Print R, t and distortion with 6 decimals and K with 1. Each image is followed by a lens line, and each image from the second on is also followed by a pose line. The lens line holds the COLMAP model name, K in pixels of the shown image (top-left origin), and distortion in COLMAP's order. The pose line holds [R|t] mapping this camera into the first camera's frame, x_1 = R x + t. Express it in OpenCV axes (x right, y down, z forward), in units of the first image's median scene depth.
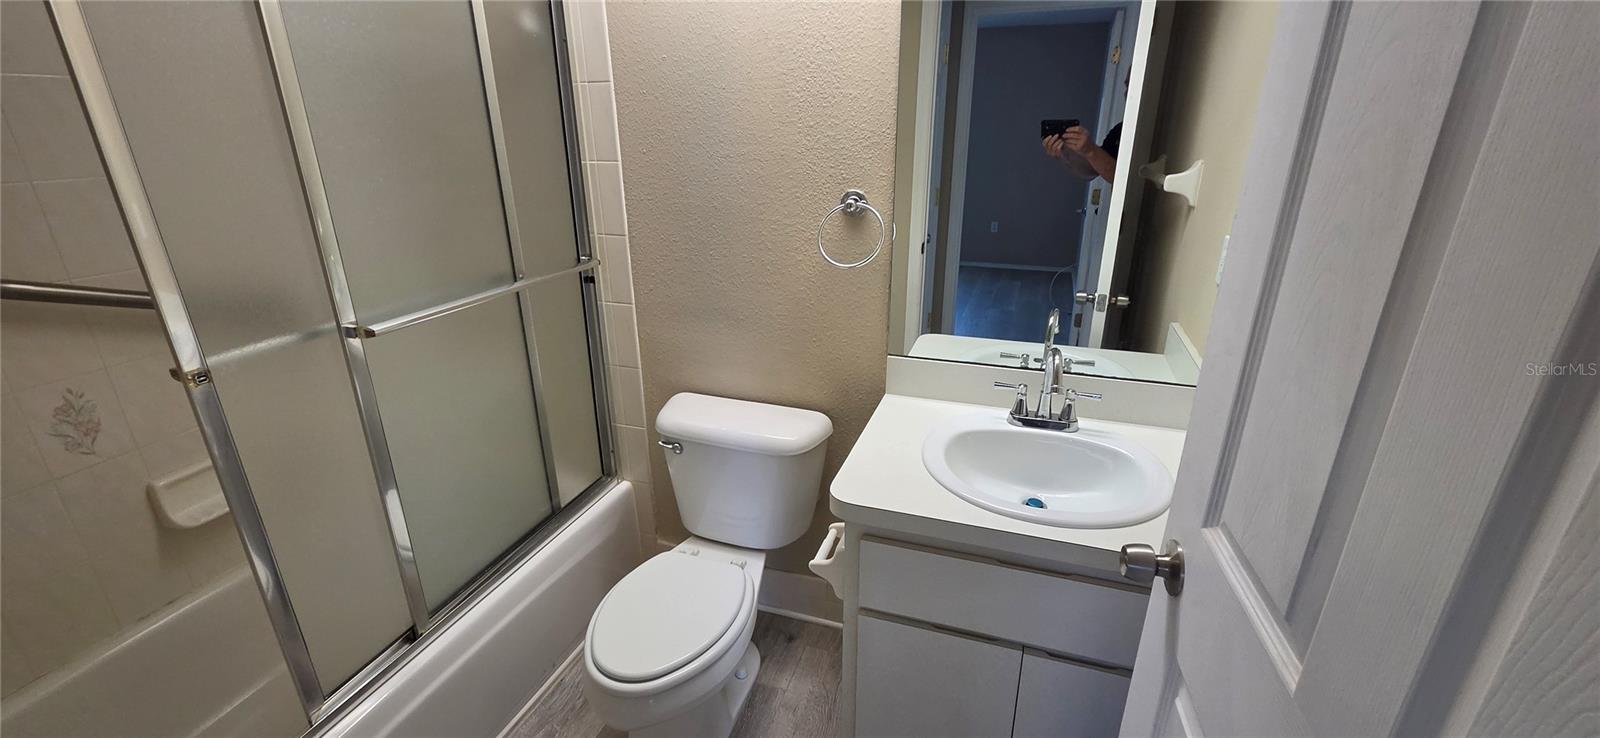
lens RADIAL K [[655.7, 0, 799.9], [0, 655.7, 366.1], [0, 0, 1]] dist [0.001837, 0.000554]
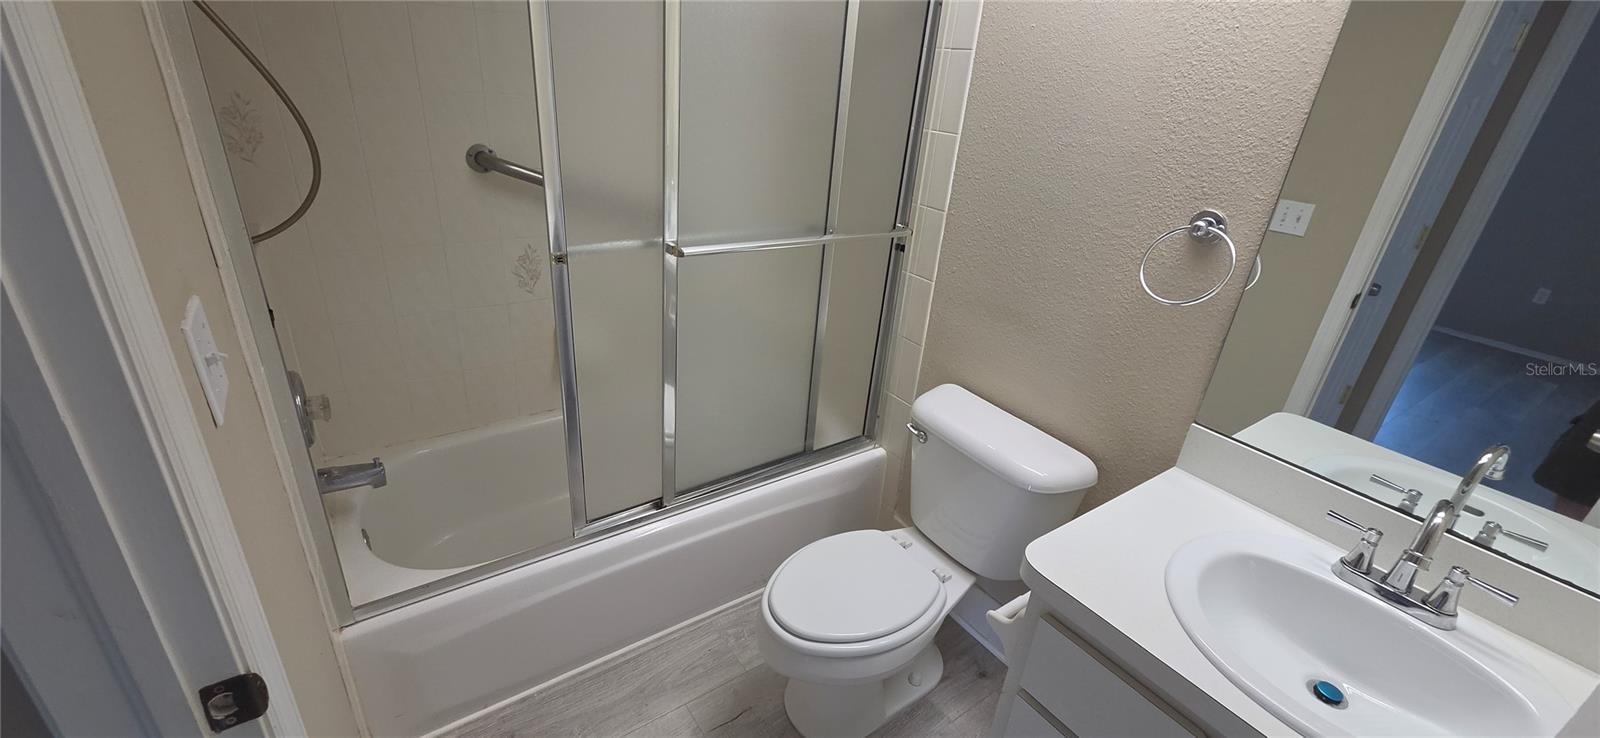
lens RADIAL K [[655.7, 0, 799.9], [0, 655.7, 366.1], [0, 0, 1]] dist [0.001837, 0.000554]
pose [[0.813098, 0.305552, -0.495489, 0.119479], [-0.280672, 0.951476, 0.126161, -0.047804], [0.509995, 0.036489, 0.859403, 0.073808]]
